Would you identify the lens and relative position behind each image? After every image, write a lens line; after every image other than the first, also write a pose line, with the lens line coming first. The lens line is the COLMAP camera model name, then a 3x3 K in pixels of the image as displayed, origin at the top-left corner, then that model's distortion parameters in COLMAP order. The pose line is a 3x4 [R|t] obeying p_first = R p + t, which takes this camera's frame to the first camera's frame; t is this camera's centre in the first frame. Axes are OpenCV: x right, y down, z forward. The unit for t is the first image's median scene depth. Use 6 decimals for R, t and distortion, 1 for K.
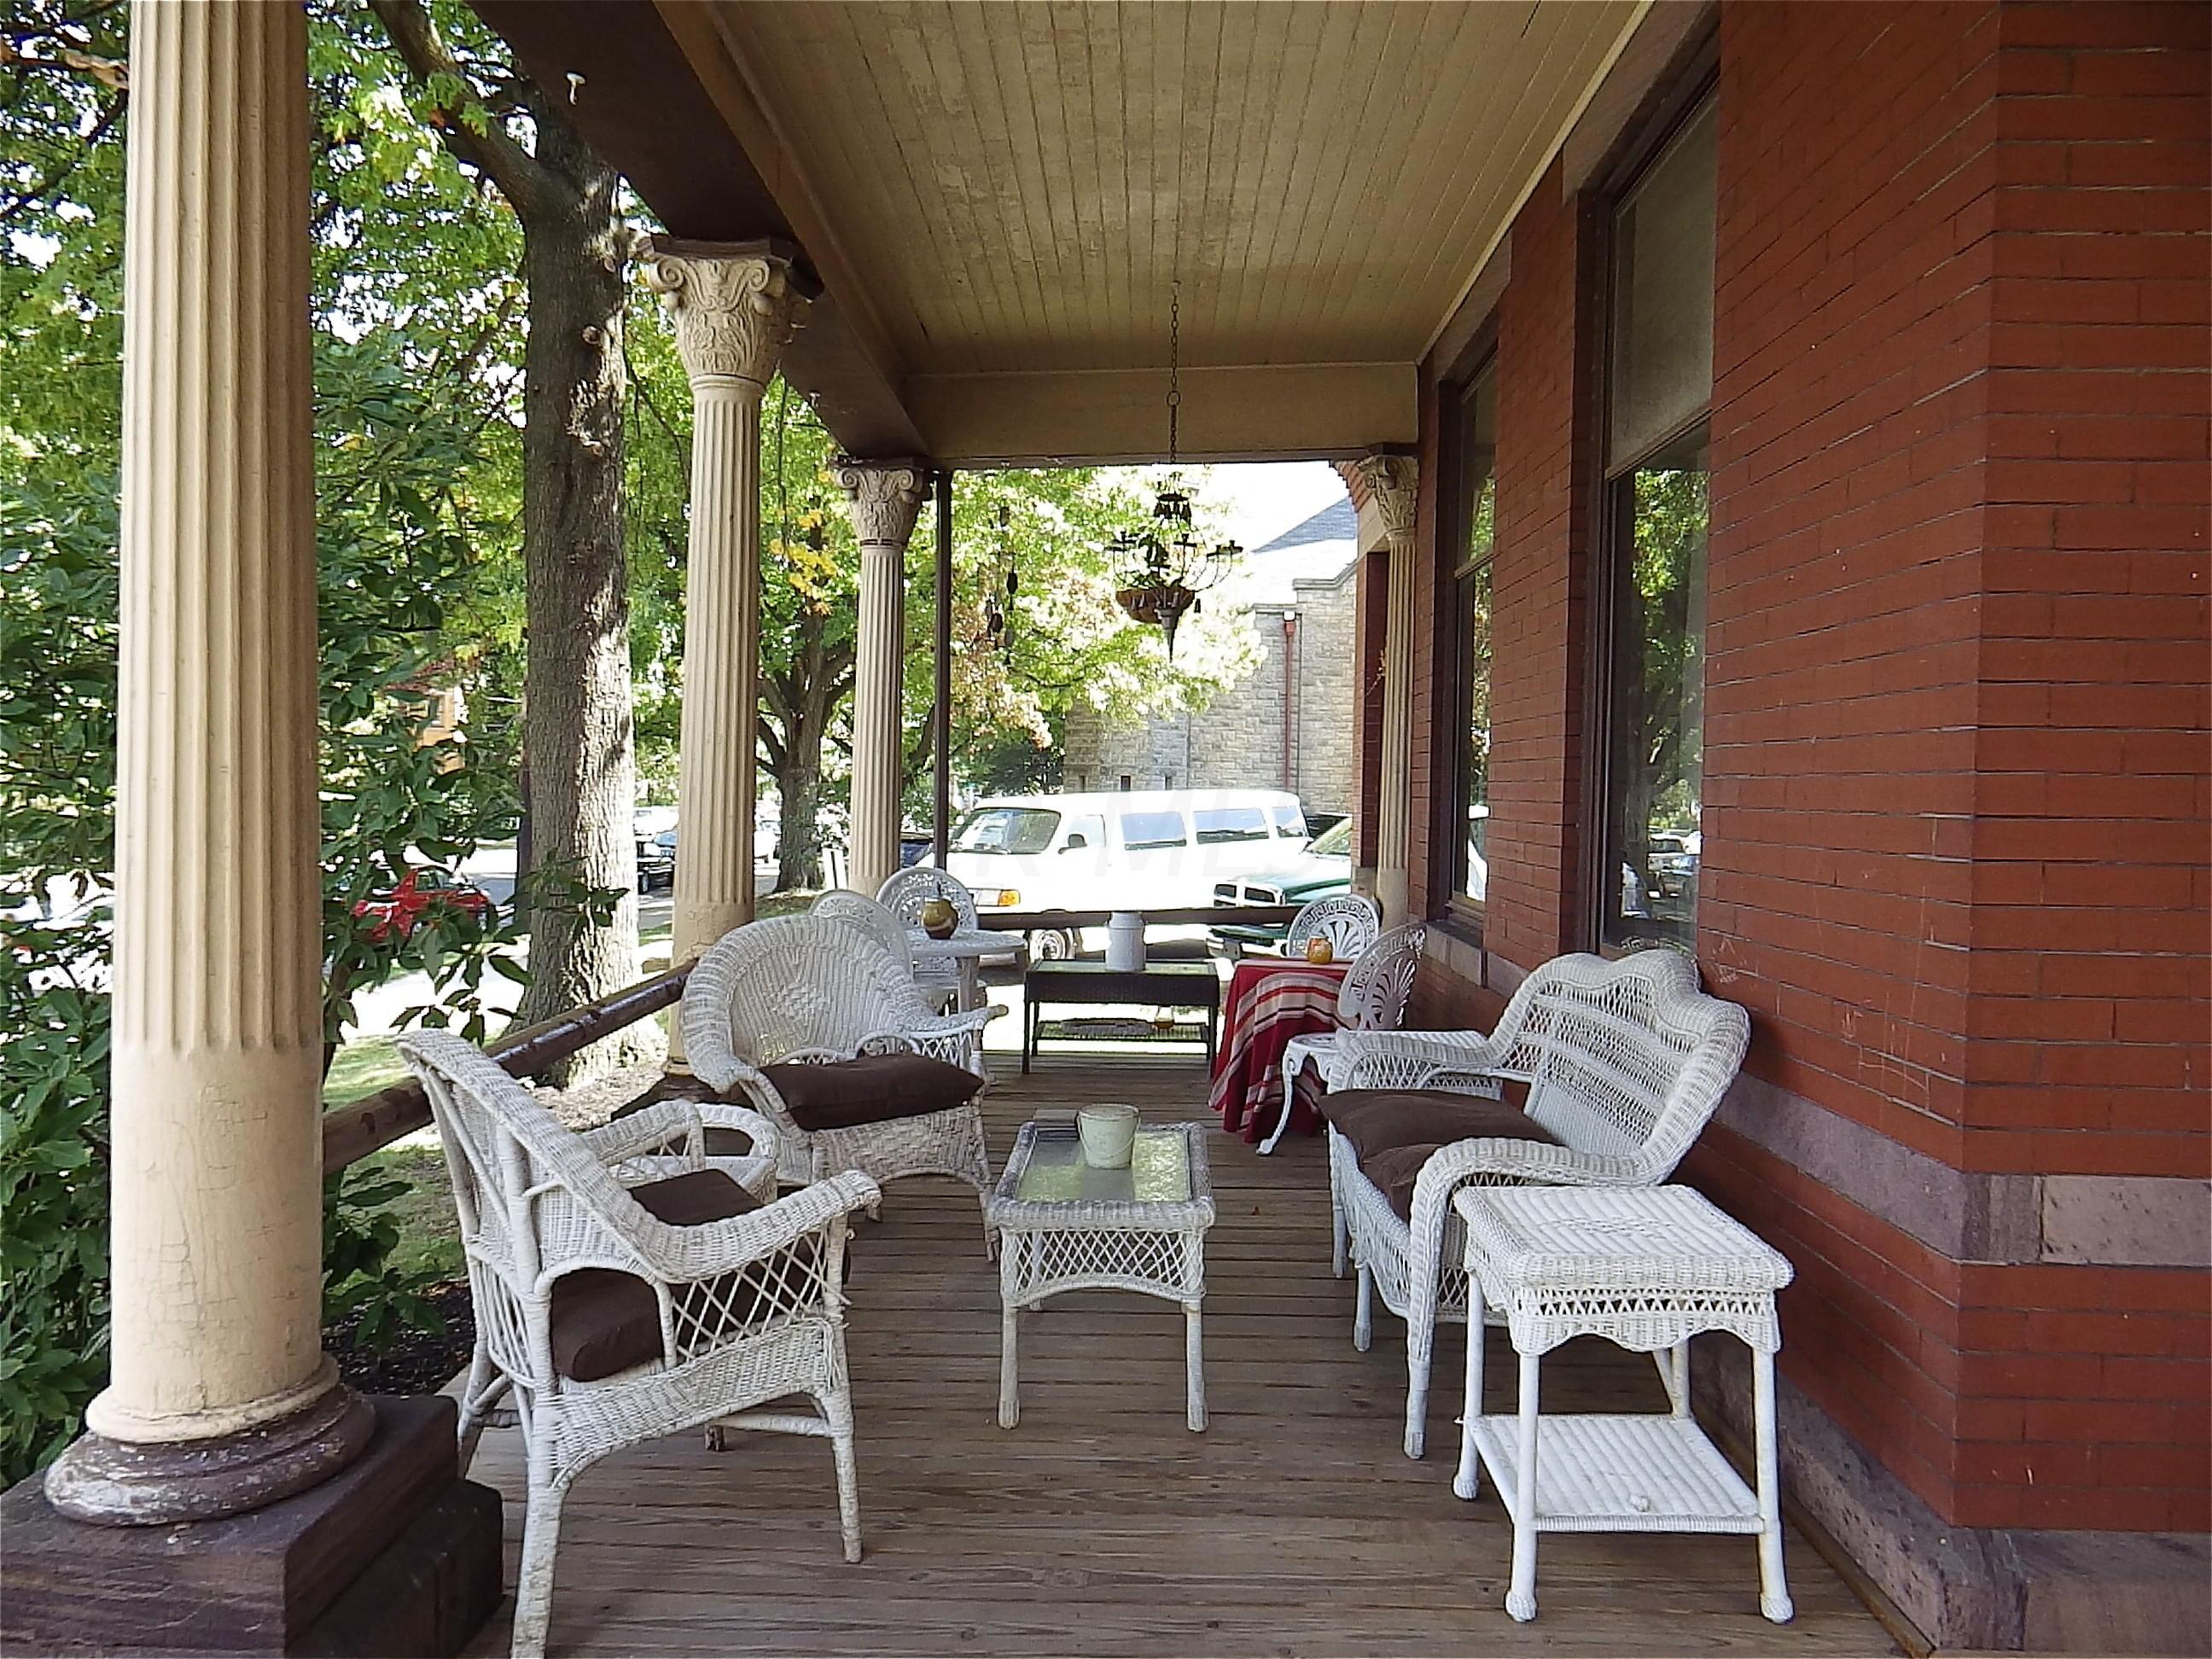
lens RADIAL K [[1482.2, 0, 1114.3], [0, 1482.2, 827.8], [0, 0, 1]] dist [0.007654, -0.000554]
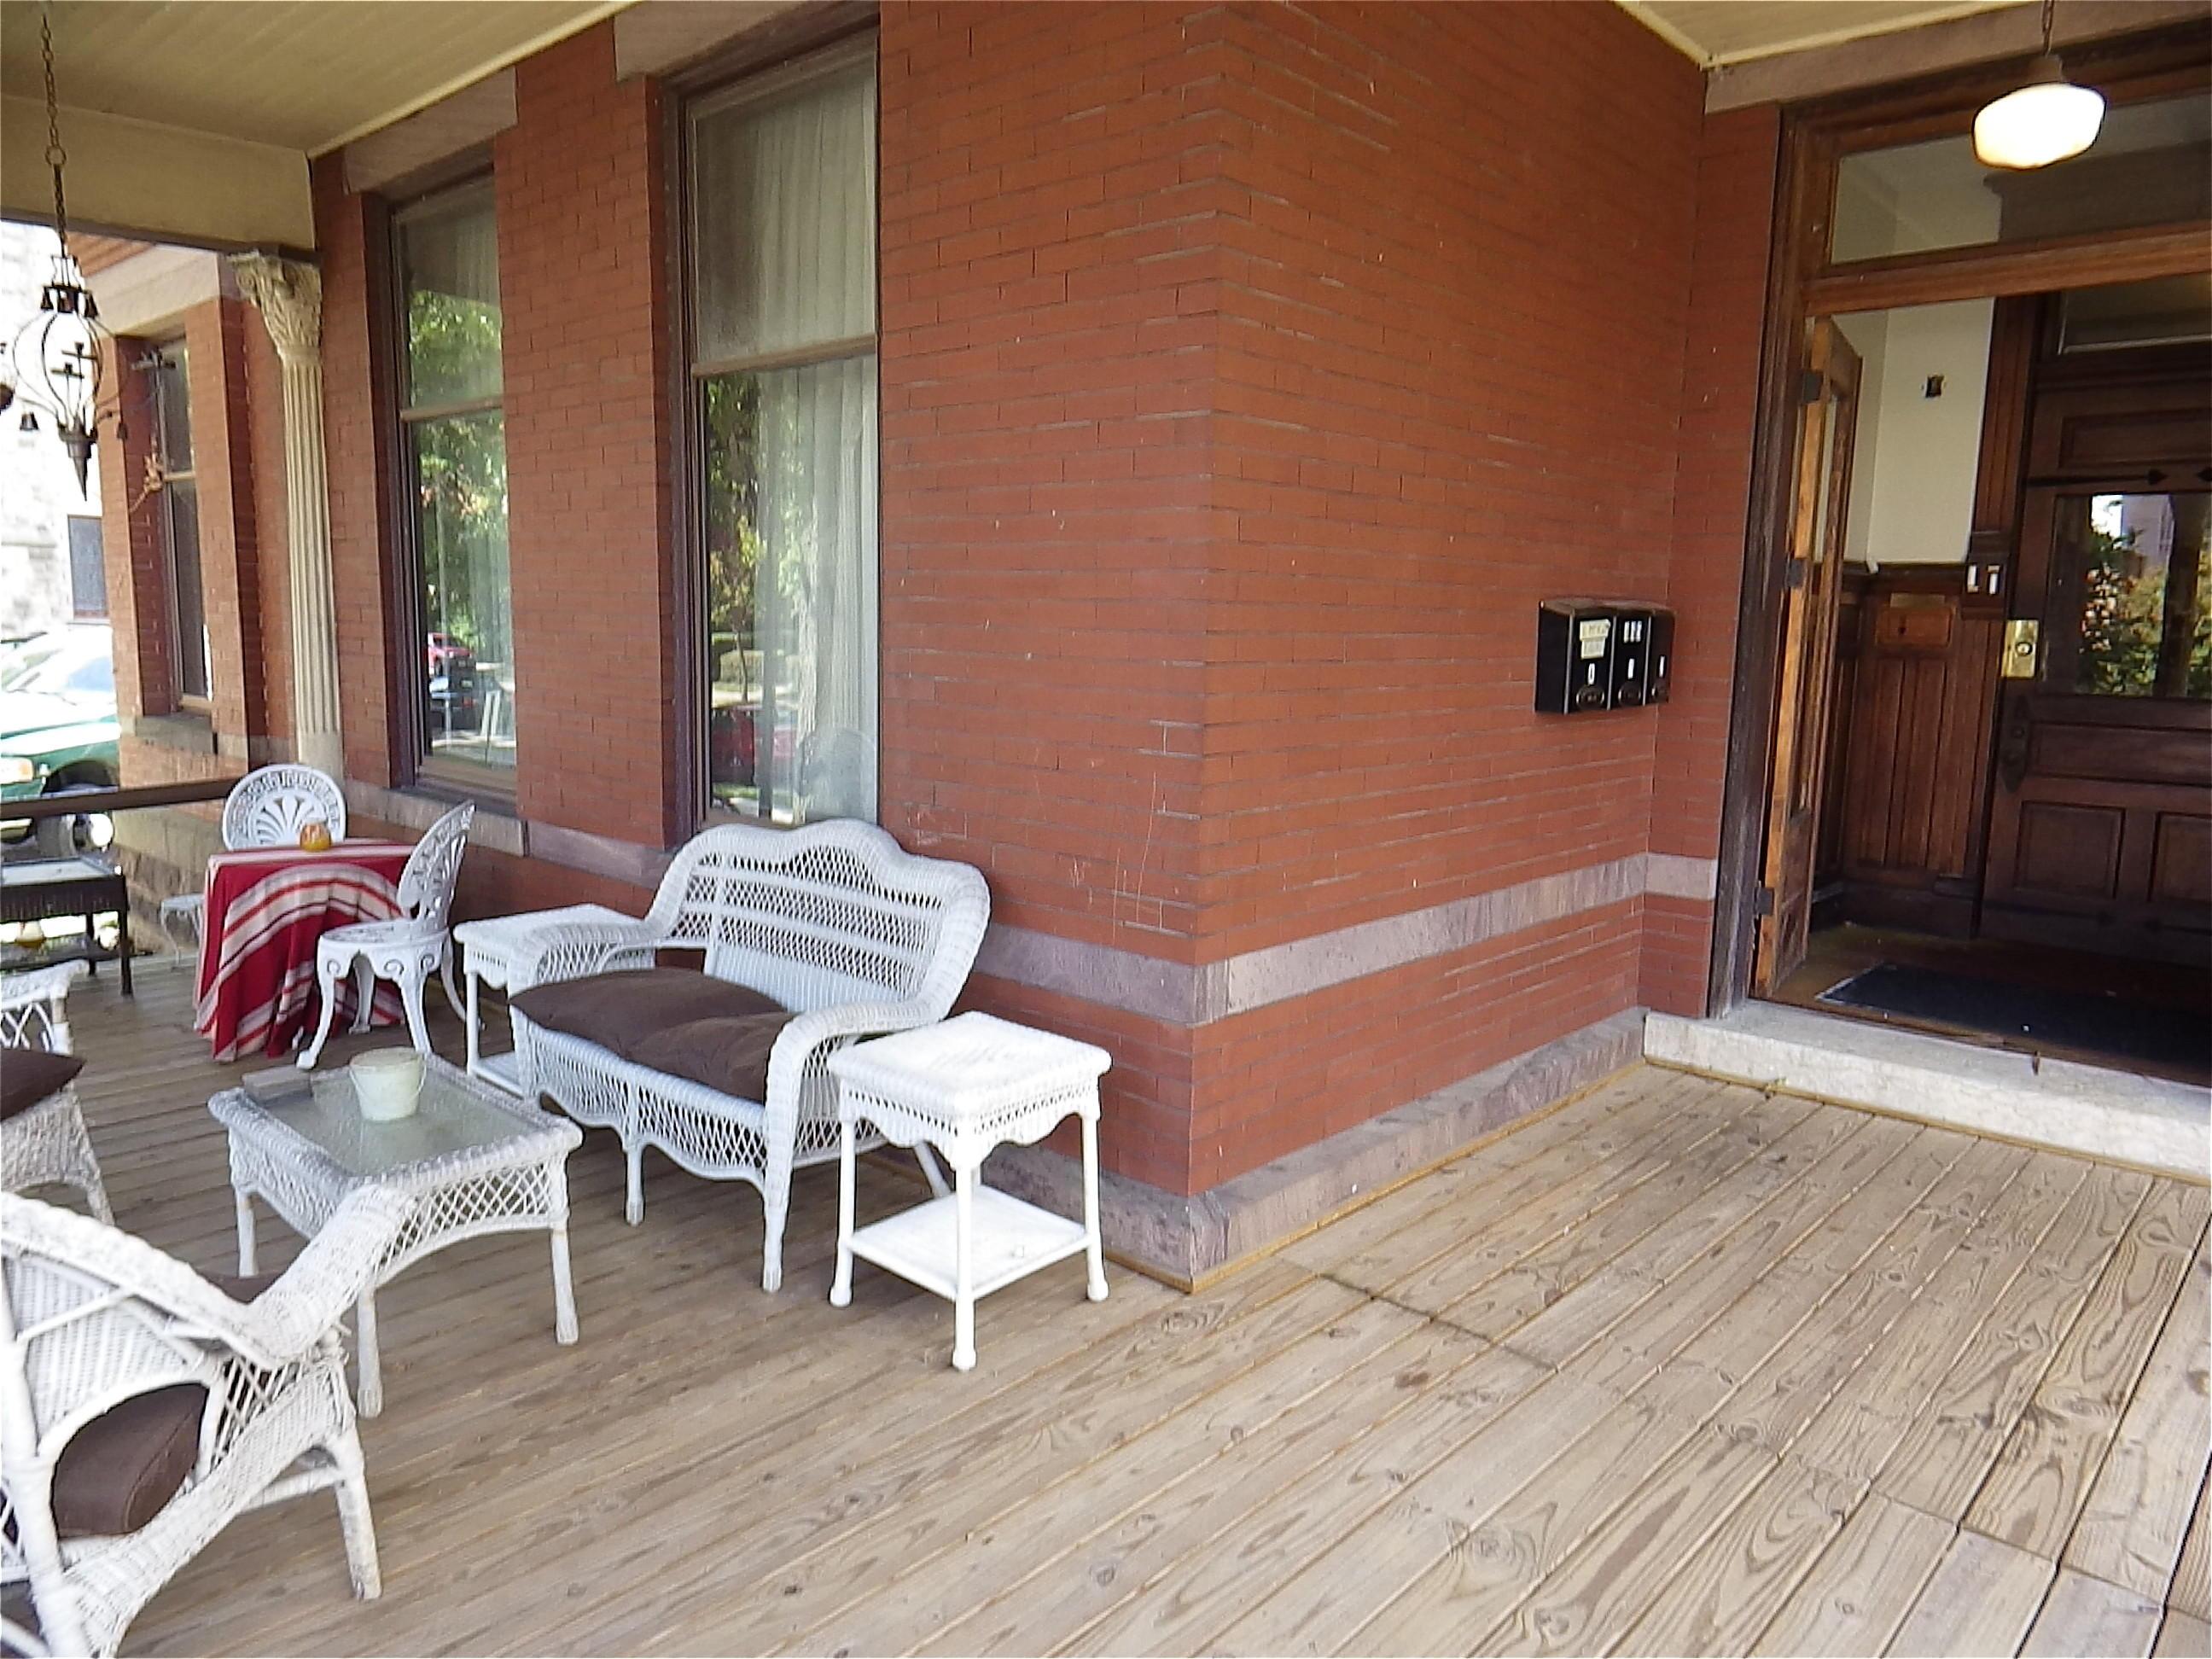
lens RADIAL K [[1482.2, 0, 1114.3], [0, 1482.2, 827.8], [0, 0, 1]] dist [0.007654, -0.000554]
pose [[0.655086, -0.108734, 0.747689, -0.325325], [0.009240, 0.990669, 0.135975, -0.060731], [-0.755498, -0.082166, 0.649978, 0.064818]]
